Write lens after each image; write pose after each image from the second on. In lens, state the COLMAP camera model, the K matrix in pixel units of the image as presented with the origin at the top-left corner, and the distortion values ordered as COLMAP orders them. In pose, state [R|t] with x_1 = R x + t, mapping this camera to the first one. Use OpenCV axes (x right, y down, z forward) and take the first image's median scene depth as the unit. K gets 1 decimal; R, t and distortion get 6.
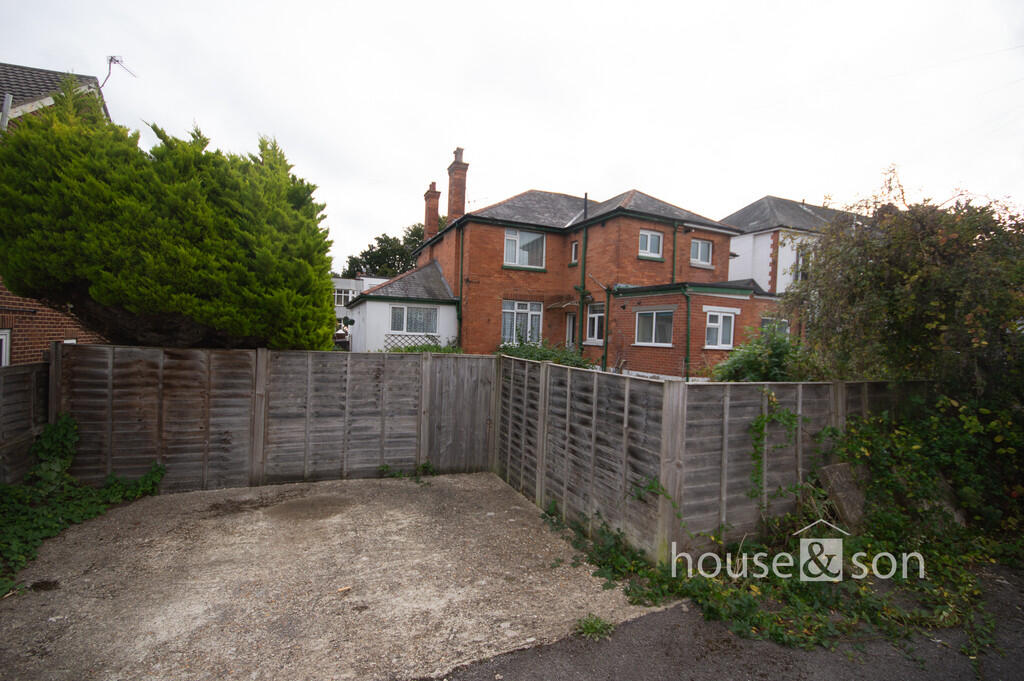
lens RADIAL K [[456.8, 0, 512.0], [0, 456.8, 340.5], [0, 0, 1]] dist [0.000744, 0.000017]
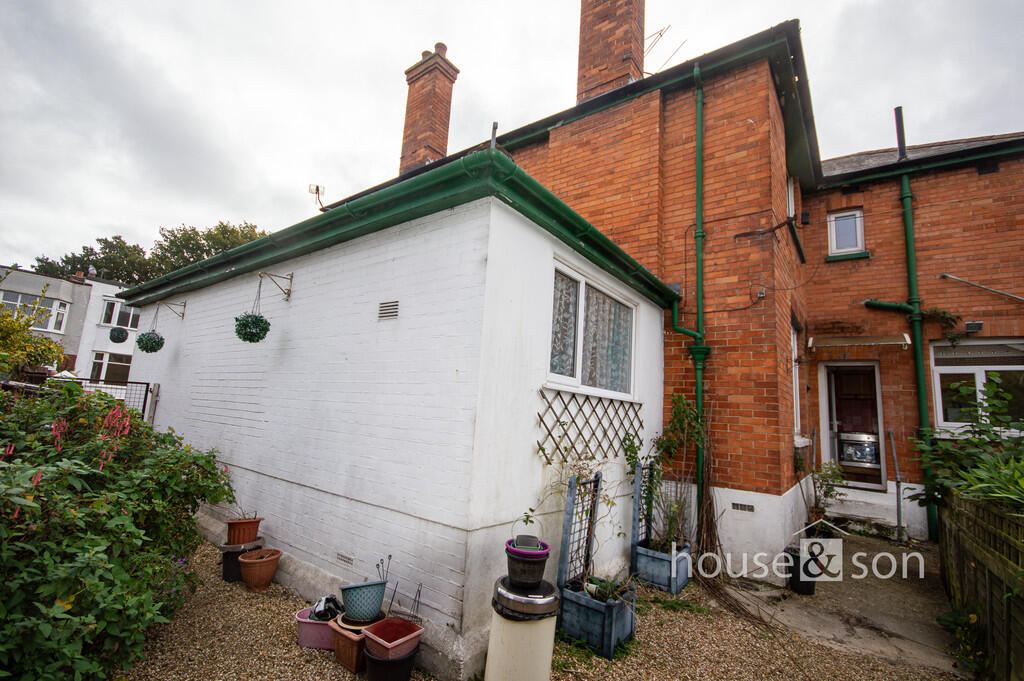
lens RADIAL K [[456.8, 0, 512.0], [0, 456.8, 340.5], [0, 0, 1]] dist [0.000744, 0.000017]
pose [[0.872144, 0.104276, 0.478008, -0.366117], [-0.029835, 0.986540, -0.160775, -0.000882], [-0.488339, 0.125958, 0.863516, 0.788051]]
